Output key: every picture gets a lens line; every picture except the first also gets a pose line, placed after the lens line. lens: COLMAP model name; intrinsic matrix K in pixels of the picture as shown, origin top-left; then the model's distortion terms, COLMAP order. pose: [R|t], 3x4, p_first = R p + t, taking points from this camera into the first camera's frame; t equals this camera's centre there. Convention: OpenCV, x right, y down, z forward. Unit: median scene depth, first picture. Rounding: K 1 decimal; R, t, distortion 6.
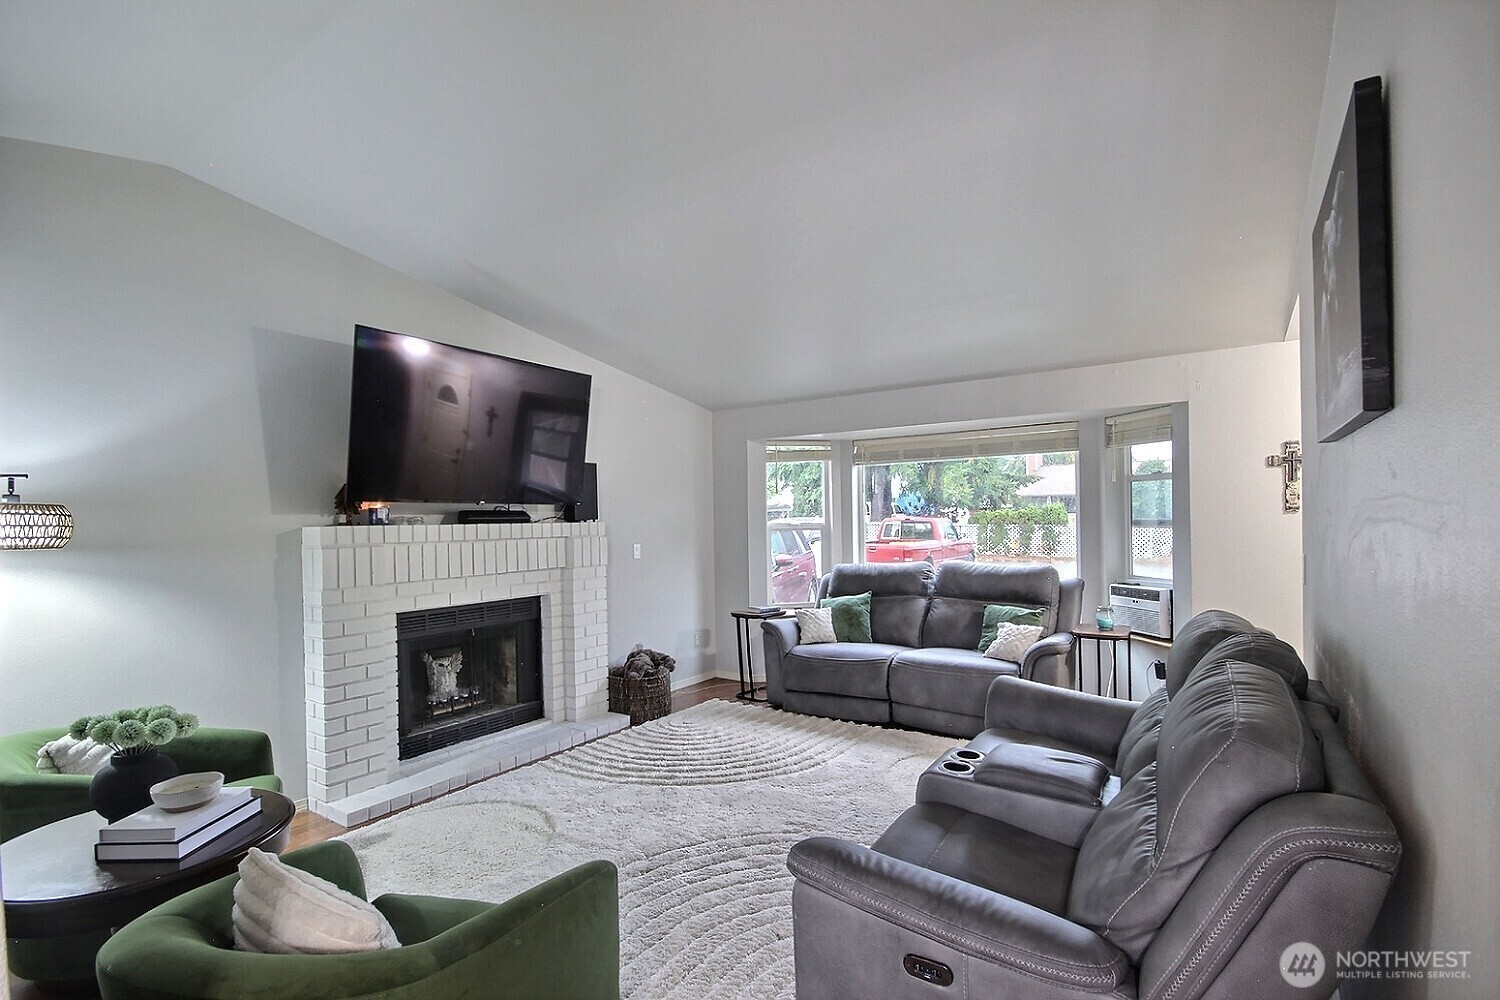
lens RADIAL K [[700.6, 0, 756.8], [0, 700.6, 512.6], [0, 0, 1]] dist [-0.005628, -0.000898]
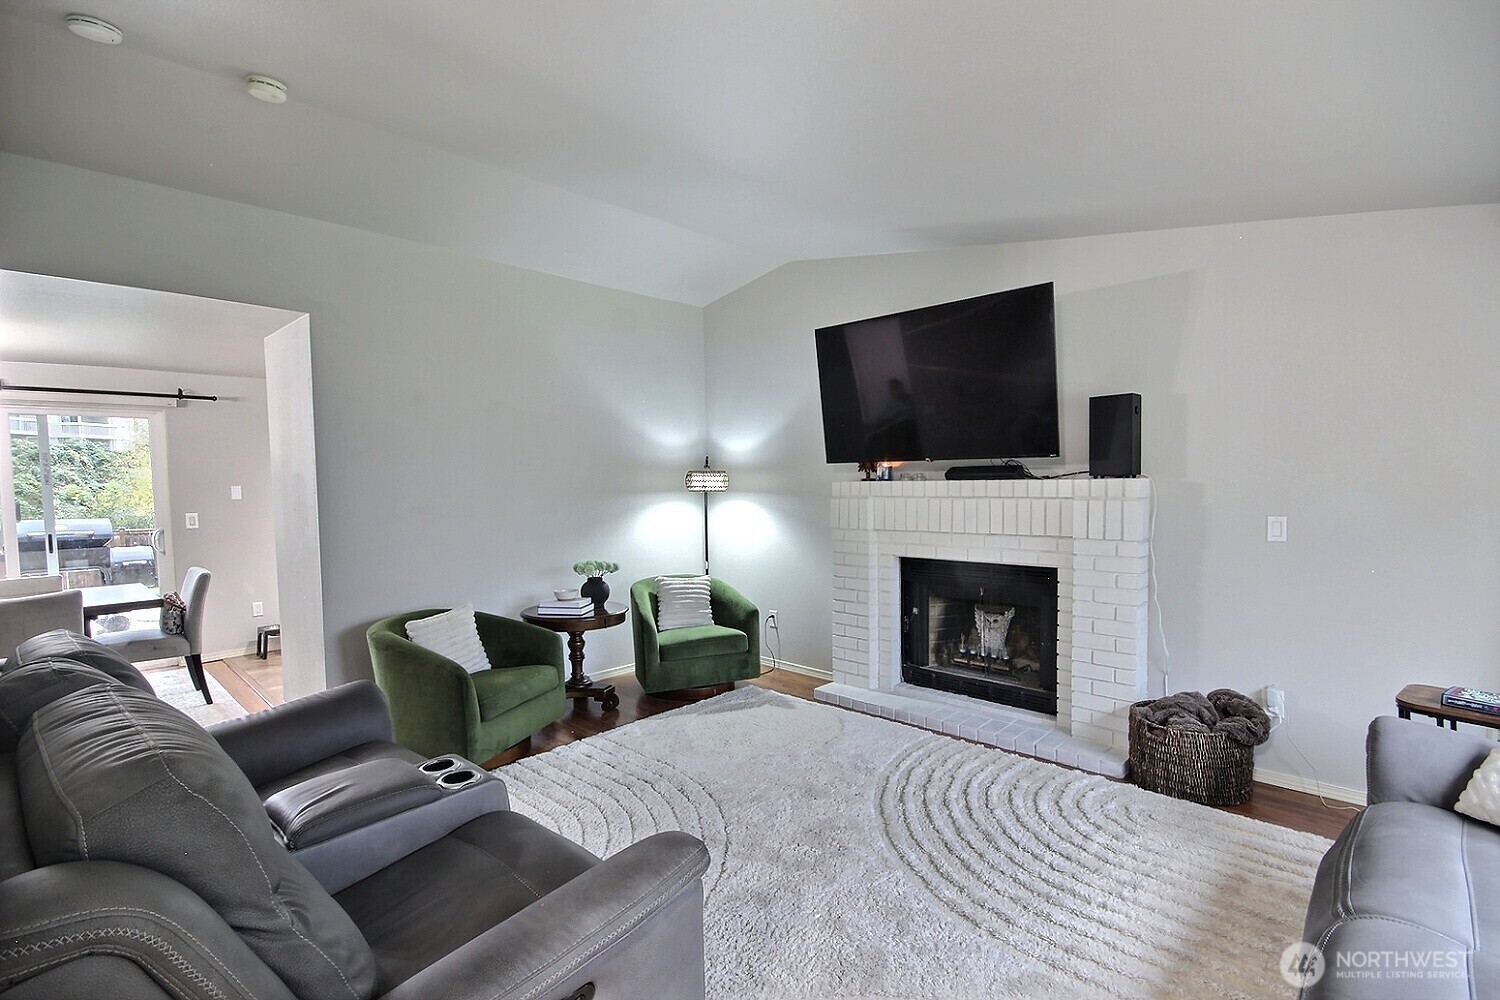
lens RADIAL K [[700.6, 0, 759.5], [0, 700.6, 515.2], [0, 0, 1]] dist [-0.005628, -0.000898]
pose [[-0.172695, 0.065427, -0.982800, 0.606512], [0.024564, 0.997767, 0.062107, -0.003101], [0.984669, -0.013416, -0.173917, 0.882842]]
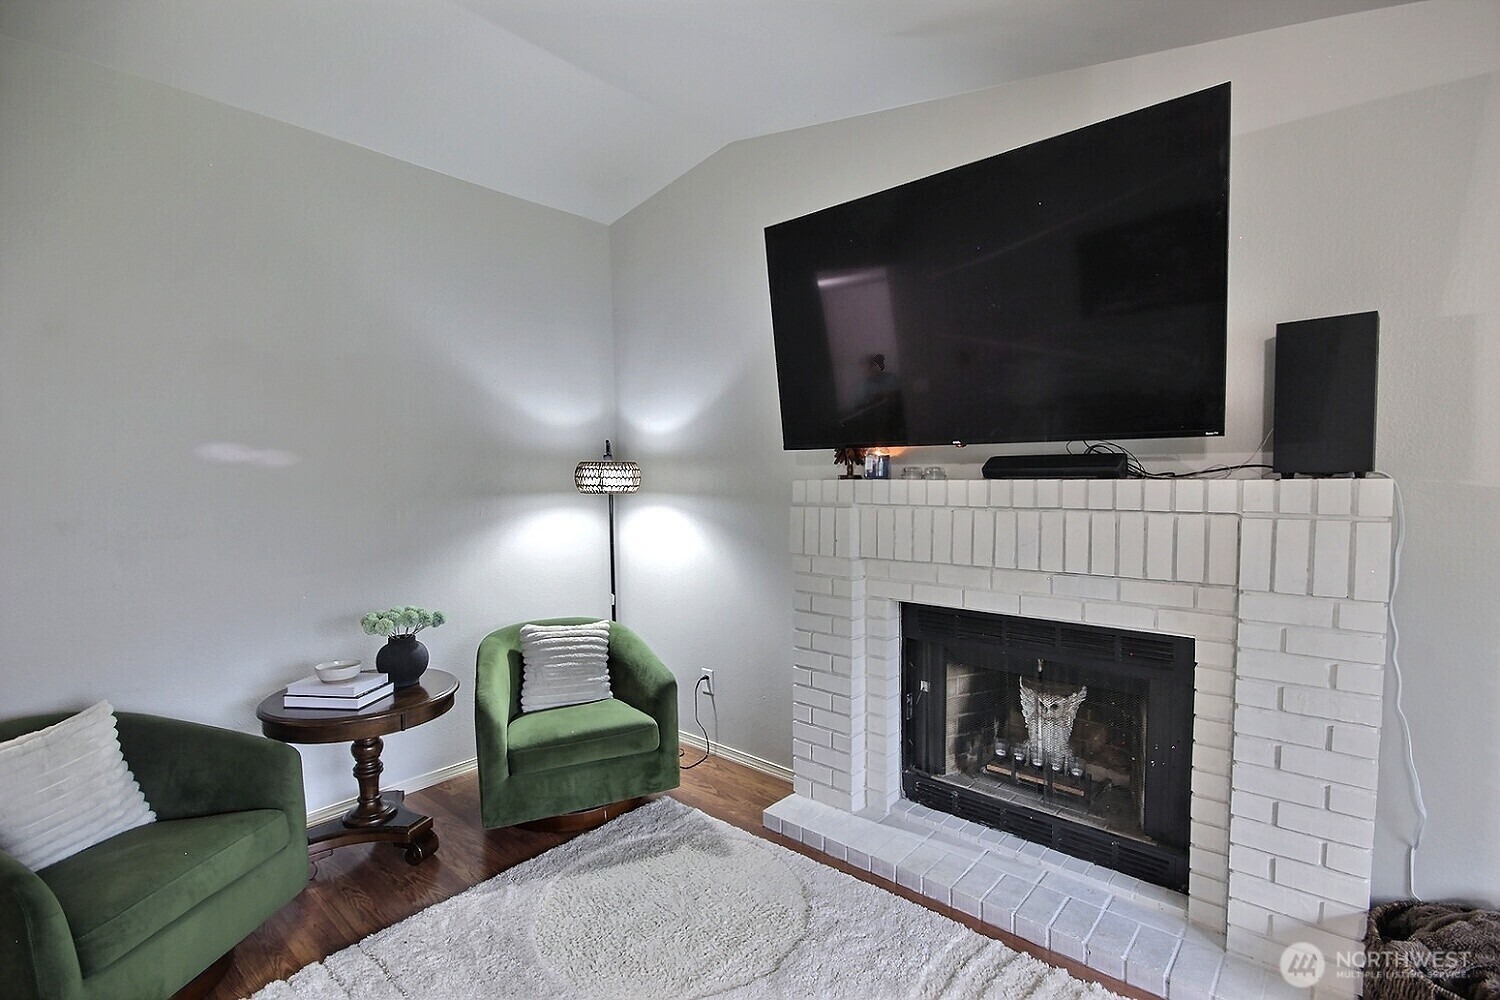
lens RADIAL K [[700.6, 0, 759.0], [0, 700.6, 519.3], [0, 0, 1]] dist [-0.005628, -0.000898]
pose [[-0.128394, 0.080218, -0.988474, 0.192124], [0.019735, 0.996733, 0.078325, -0.000241], [0.991527, -0.009451, -0.129557, 0.860307]]
